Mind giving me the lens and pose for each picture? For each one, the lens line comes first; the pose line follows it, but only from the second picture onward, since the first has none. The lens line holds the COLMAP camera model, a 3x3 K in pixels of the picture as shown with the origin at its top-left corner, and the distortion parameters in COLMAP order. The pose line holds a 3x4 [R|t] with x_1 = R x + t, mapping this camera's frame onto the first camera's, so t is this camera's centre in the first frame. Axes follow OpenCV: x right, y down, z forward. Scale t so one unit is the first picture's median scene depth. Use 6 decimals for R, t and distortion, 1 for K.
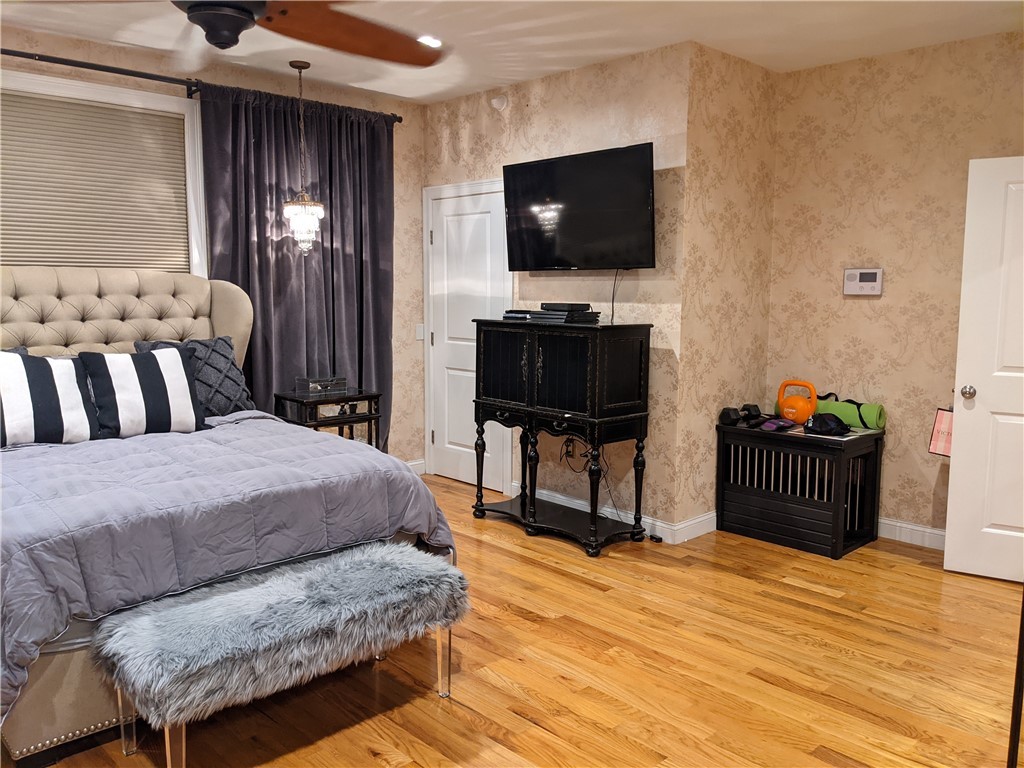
lens RADIAL K [[812.0, 0, 507.6], [0, 812.0, 380.1], [0, 0, 1]] dist [0.059821, -0.056028]
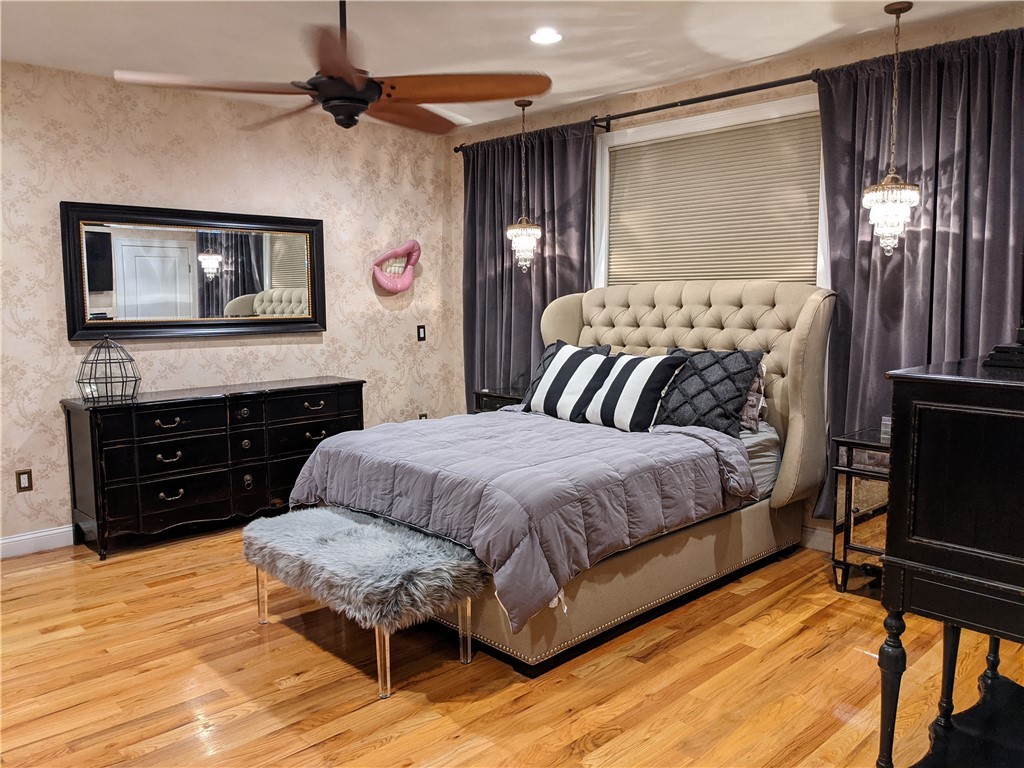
lens RADIAL K [[812.0, 0, 507.3], [0, 812.0, 386.6], [0, 0, 1]] dist [0.059821, -0.056028]
pose [[0.002260, 0.113200, -0.993570, 0.617786], [-0.108206, 0.987766, 0.112293, -0.091557], [0.994126, 0.107256, 0.014482, 0.747549]]
